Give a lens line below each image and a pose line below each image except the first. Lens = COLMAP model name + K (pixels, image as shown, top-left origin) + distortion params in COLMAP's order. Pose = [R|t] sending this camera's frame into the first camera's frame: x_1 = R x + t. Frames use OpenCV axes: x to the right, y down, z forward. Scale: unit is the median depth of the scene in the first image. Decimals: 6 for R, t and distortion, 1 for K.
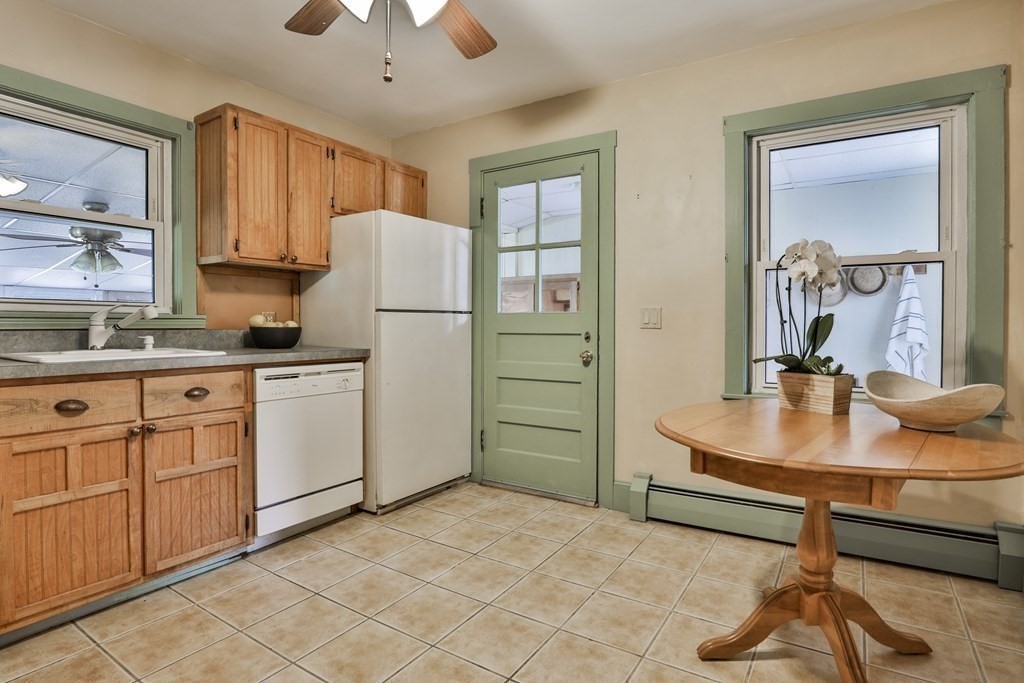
lens RADIAL K [[512.9, 0, 508.5], [0, 512.9, 316.4], [0, 0, 1]] dist [-0.019871, 0.000644]
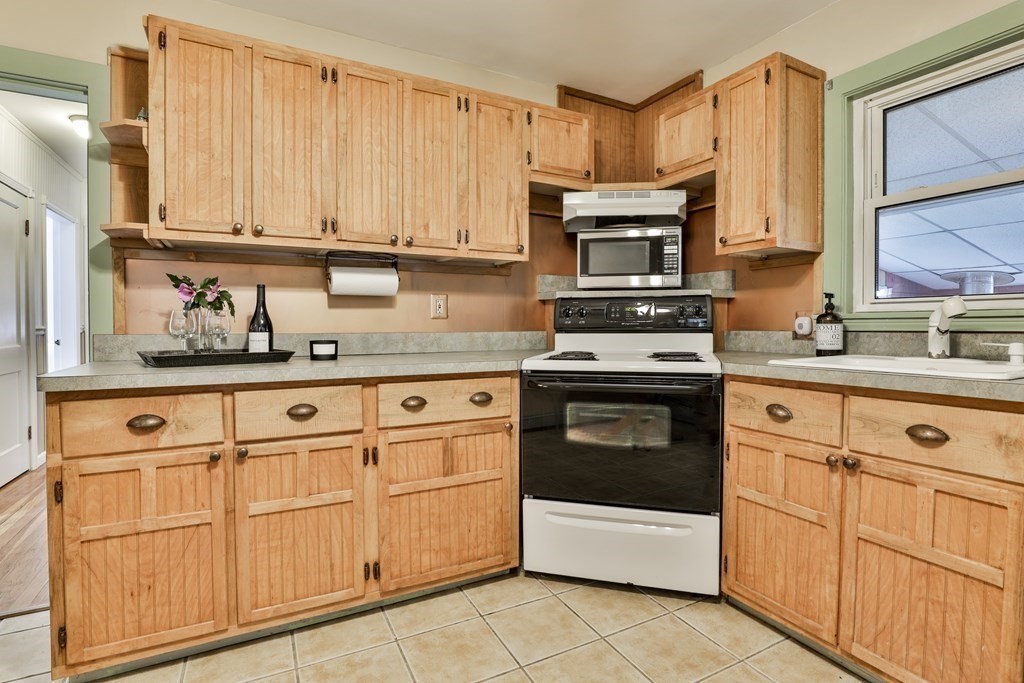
lens RADIAL K [[497.8, 0, 509.1], [0, 497.8, 332.7], [0, 0, 1]] dist [-0.023874, 0.000886]
pose [[-0.488128, 0.010074, -0.872714, 0.184143], [0.018345, 0.999831, 0.001281, 0.016934], [0.872579, -0.015384, -0.488231, 0.938837]]
